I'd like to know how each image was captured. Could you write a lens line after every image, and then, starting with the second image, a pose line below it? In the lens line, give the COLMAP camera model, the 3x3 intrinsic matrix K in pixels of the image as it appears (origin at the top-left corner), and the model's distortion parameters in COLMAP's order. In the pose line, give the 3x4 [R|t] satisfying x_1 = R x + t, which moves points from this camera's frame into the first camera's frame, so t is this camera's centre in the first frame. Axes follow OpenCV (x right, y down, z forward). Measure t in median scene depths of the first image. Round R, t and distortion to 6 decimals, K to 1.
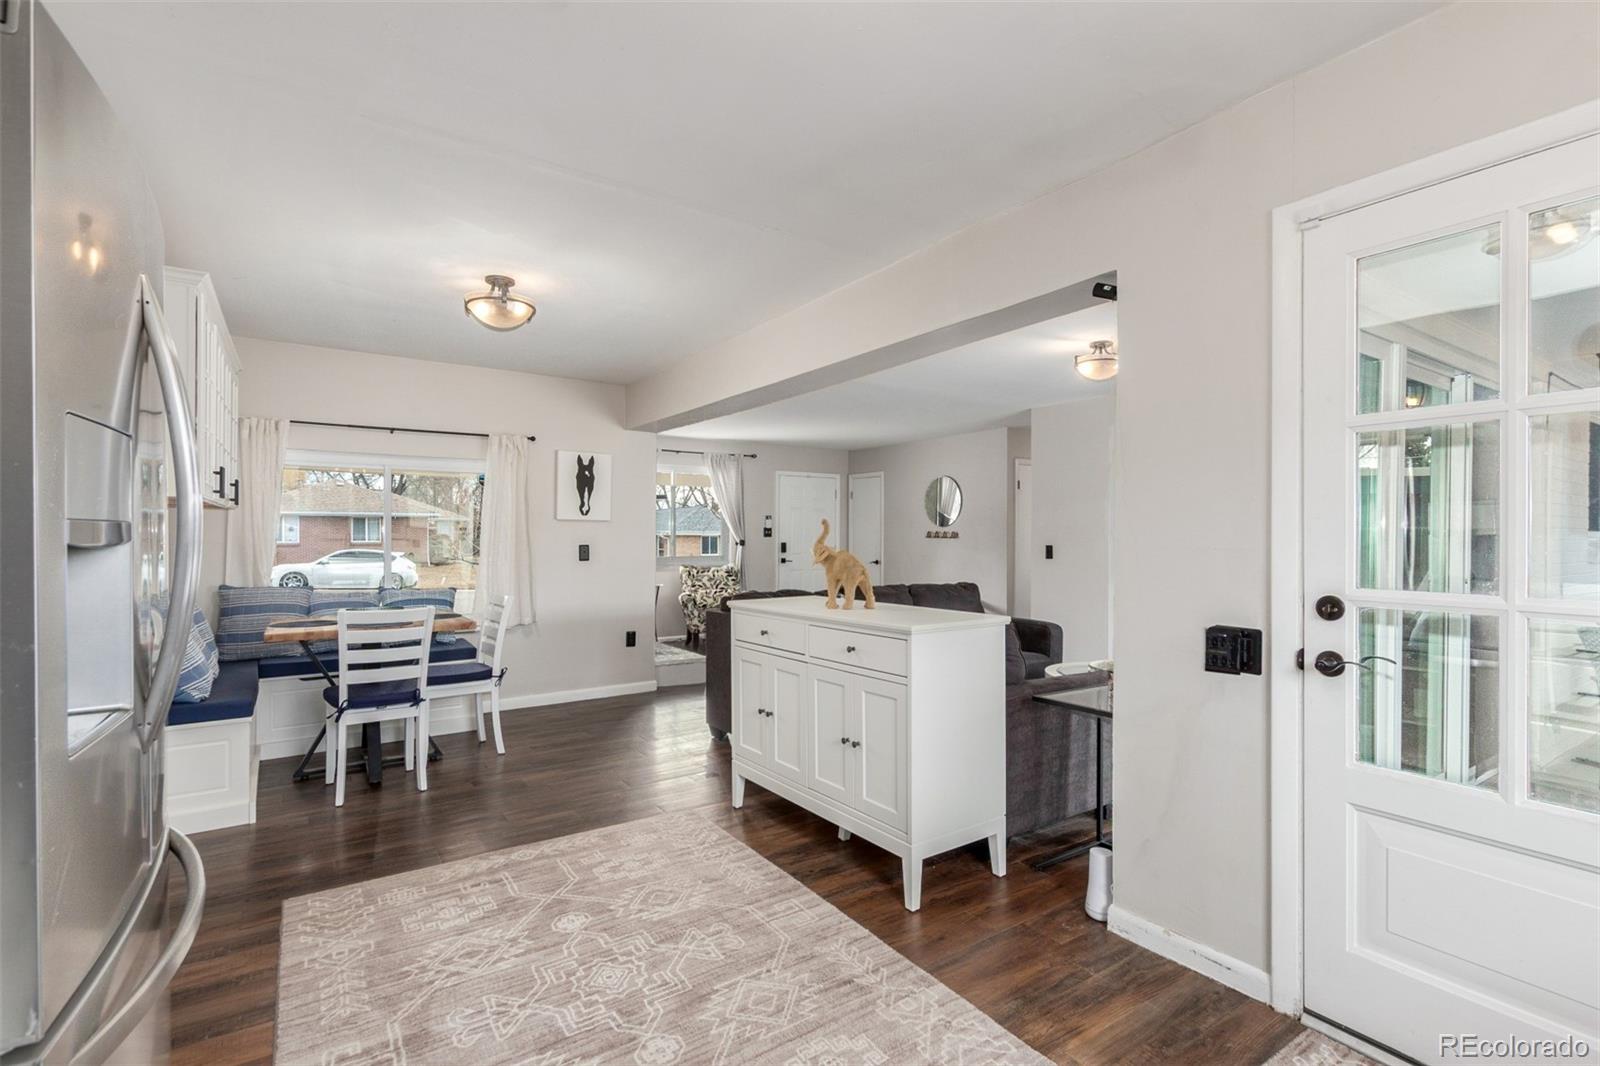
lens RADIAL K [[739.7, 0, 807.9], [0, 739.7, 537.7], [0, 0, 1]] dist [0.001501, -0.000346]
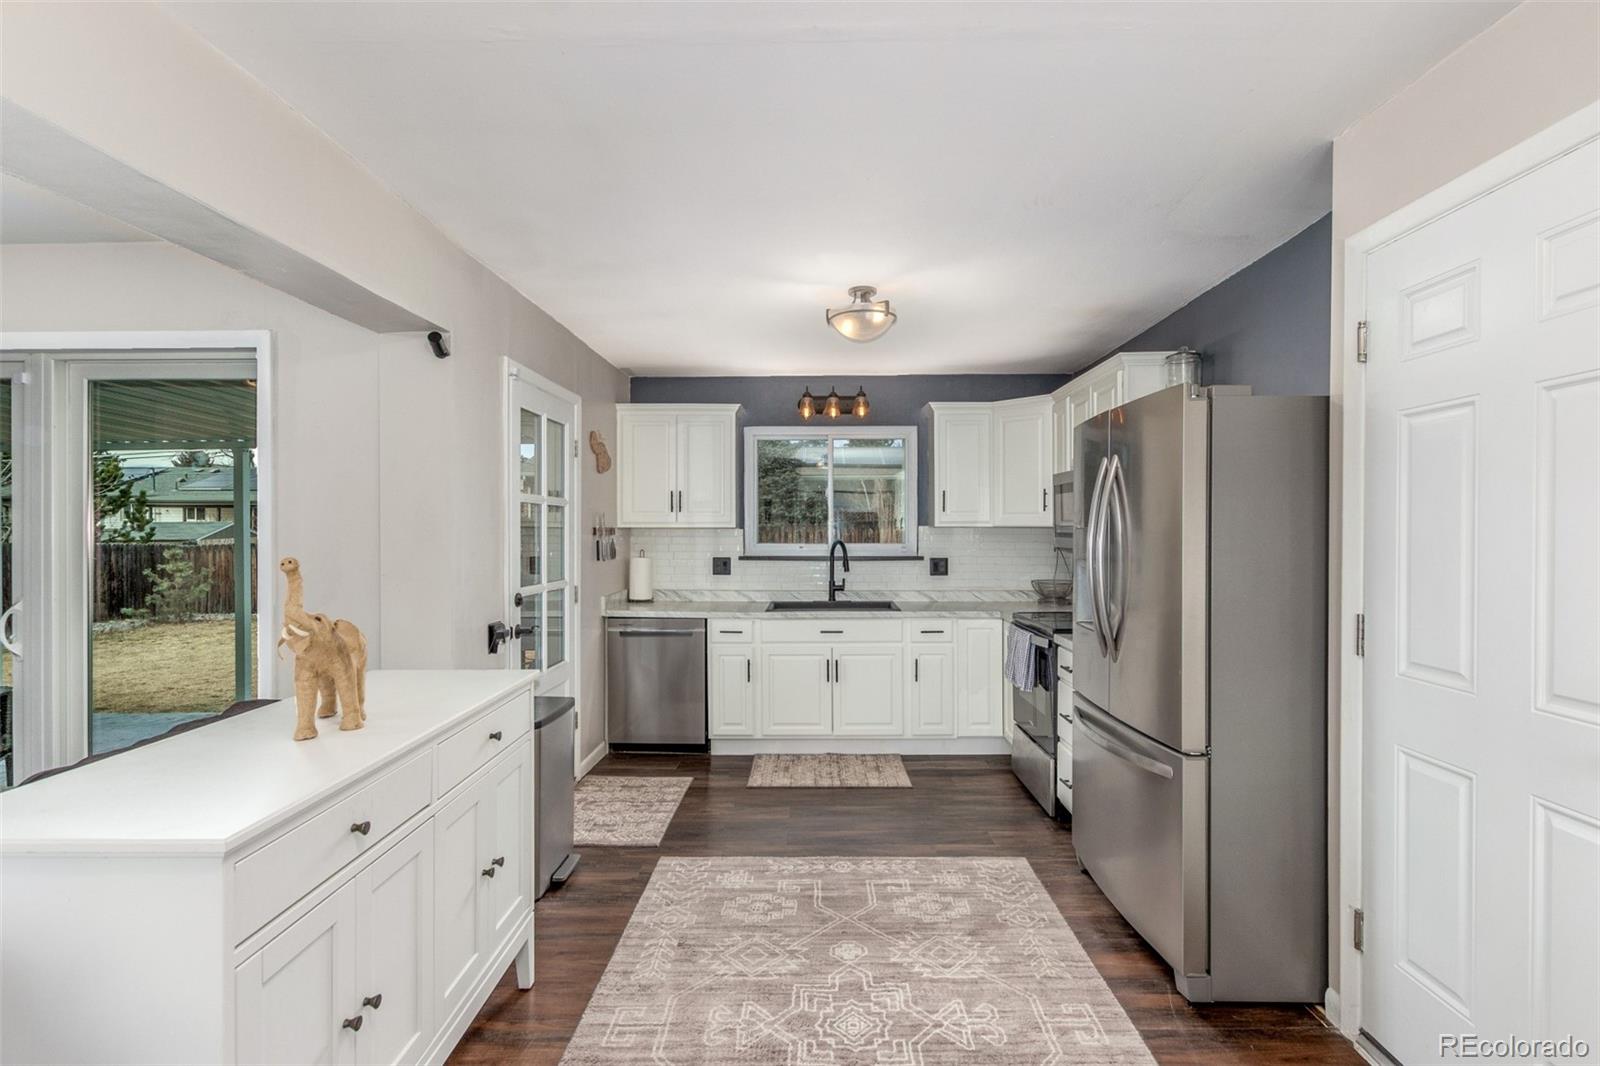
lens RADIAL K [[739.7, 0, 807.9], [0, 739.7, 537.7], [0, 0, 1]] dist [0.001501, -0.000346]
pose [[-0.817649, -0.004695, 0.575698, -0.602510], [-0.000516, 0.999972, 0.007422, -0.046282], [-0.575717, 0.005772, -0.817629, 1.414689]]
